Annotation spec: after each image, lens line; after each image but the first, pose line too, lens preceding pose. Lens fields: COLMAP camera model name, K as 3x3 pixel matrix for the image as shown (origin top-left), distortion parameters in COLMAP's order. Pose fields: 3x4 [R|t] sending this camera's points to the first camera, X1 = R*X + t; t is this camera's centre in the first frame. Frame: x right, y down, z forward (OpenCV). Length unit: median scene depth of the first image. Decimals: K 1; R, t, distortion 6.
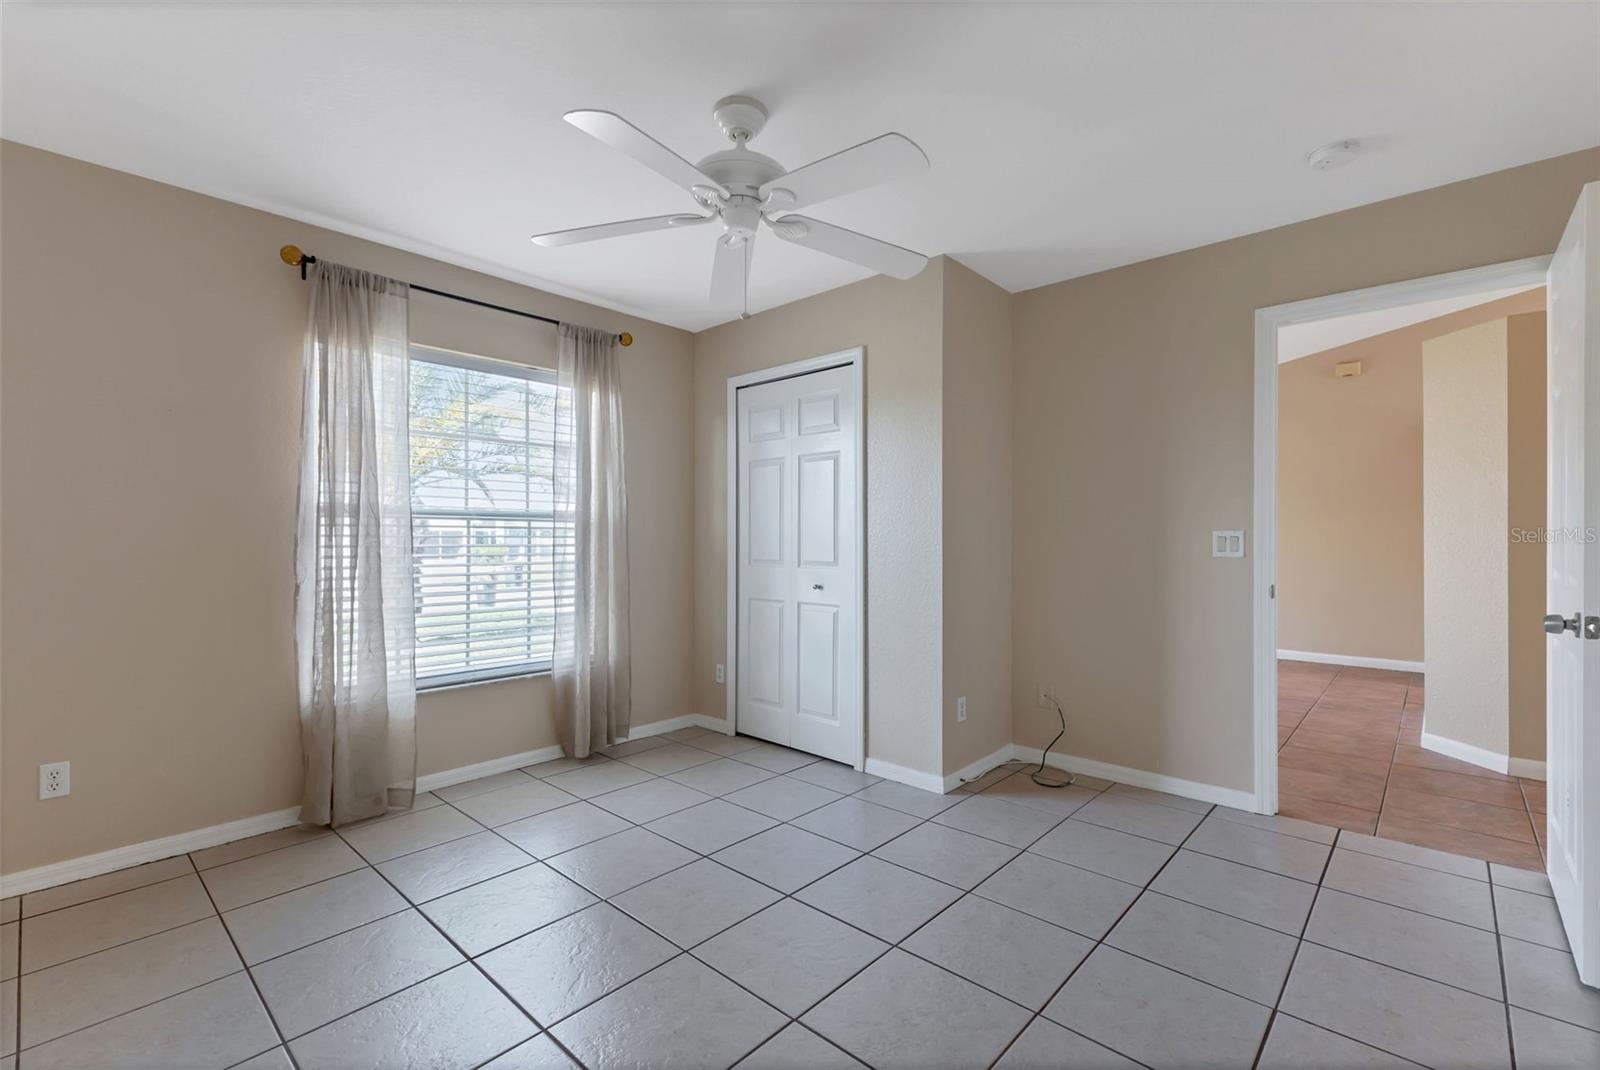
lens RADIAL K [[701.6, 0, 803.2], [0, 701.6, 537.1], [0, 0, 1]] dist [0.000668, -0.000056]
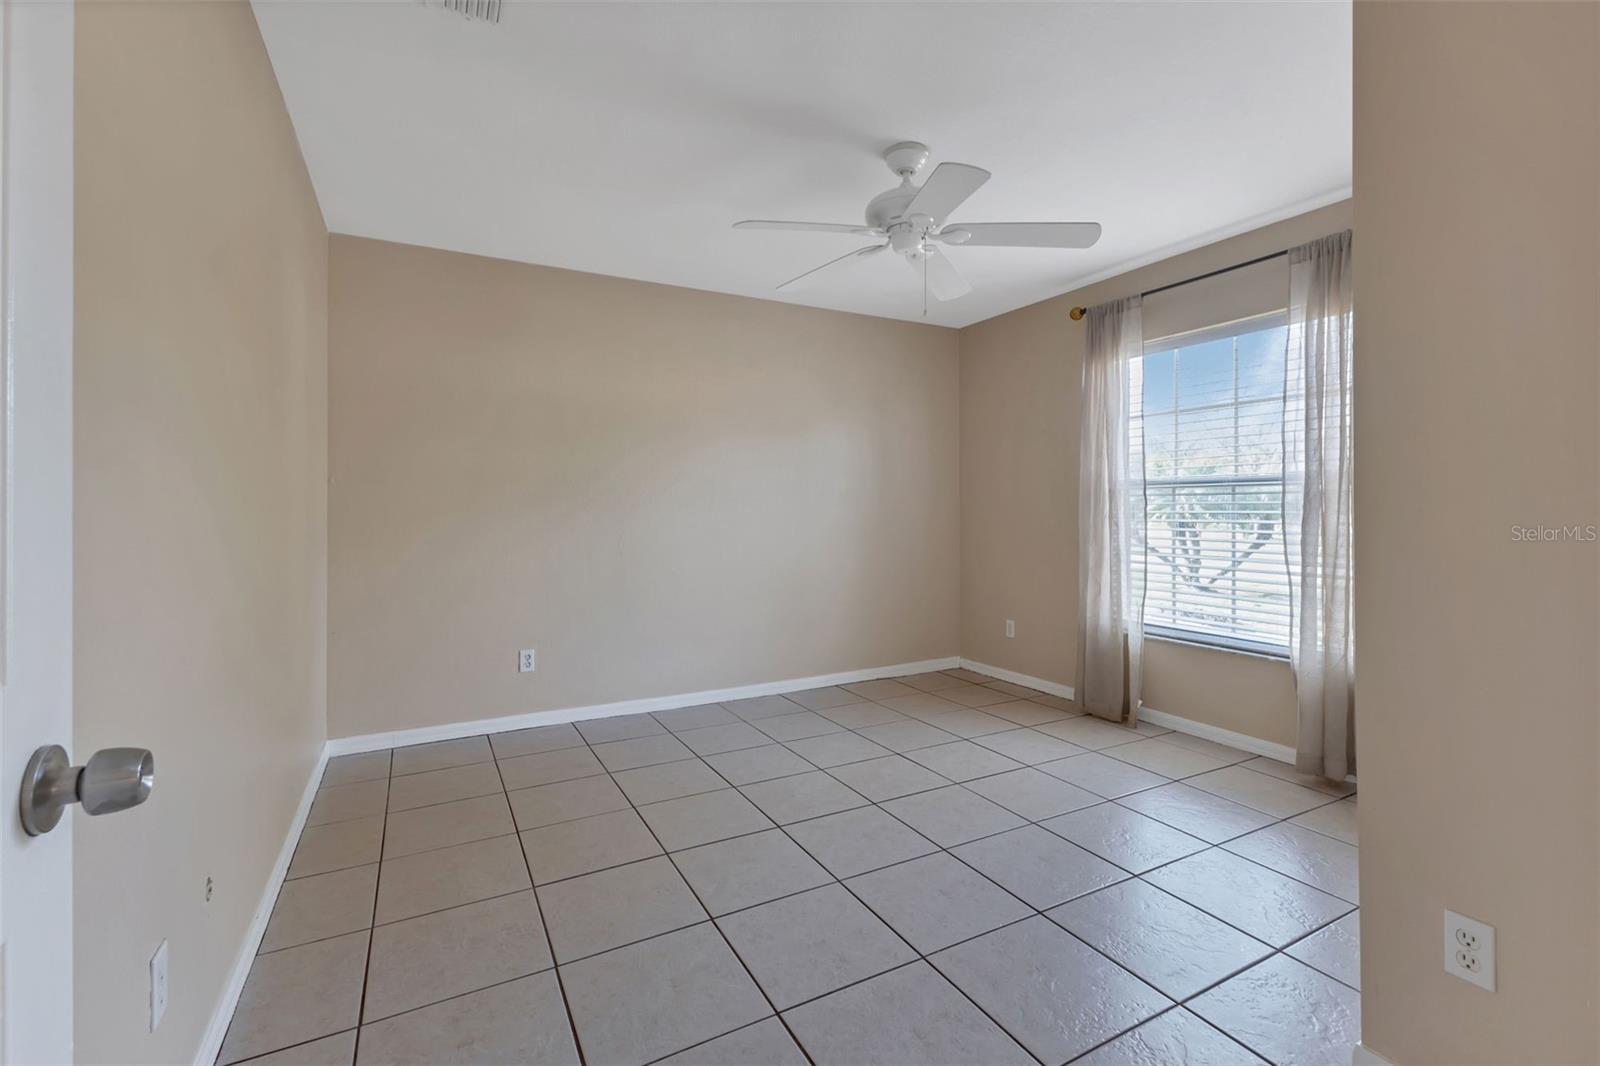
lens RADIAL K [[700.5, 0, 800.6], [0, 700.5, 516.3], [0, 0, 1]] dist [0.003979, 0.000387]
pose [[-0.338411, 0.008675, -0.940958, 0.705695], [0.002657, 0.999962, 0.008264, 0.007459], [0.940995, 0.000297, -0.338421, 0.790912]]
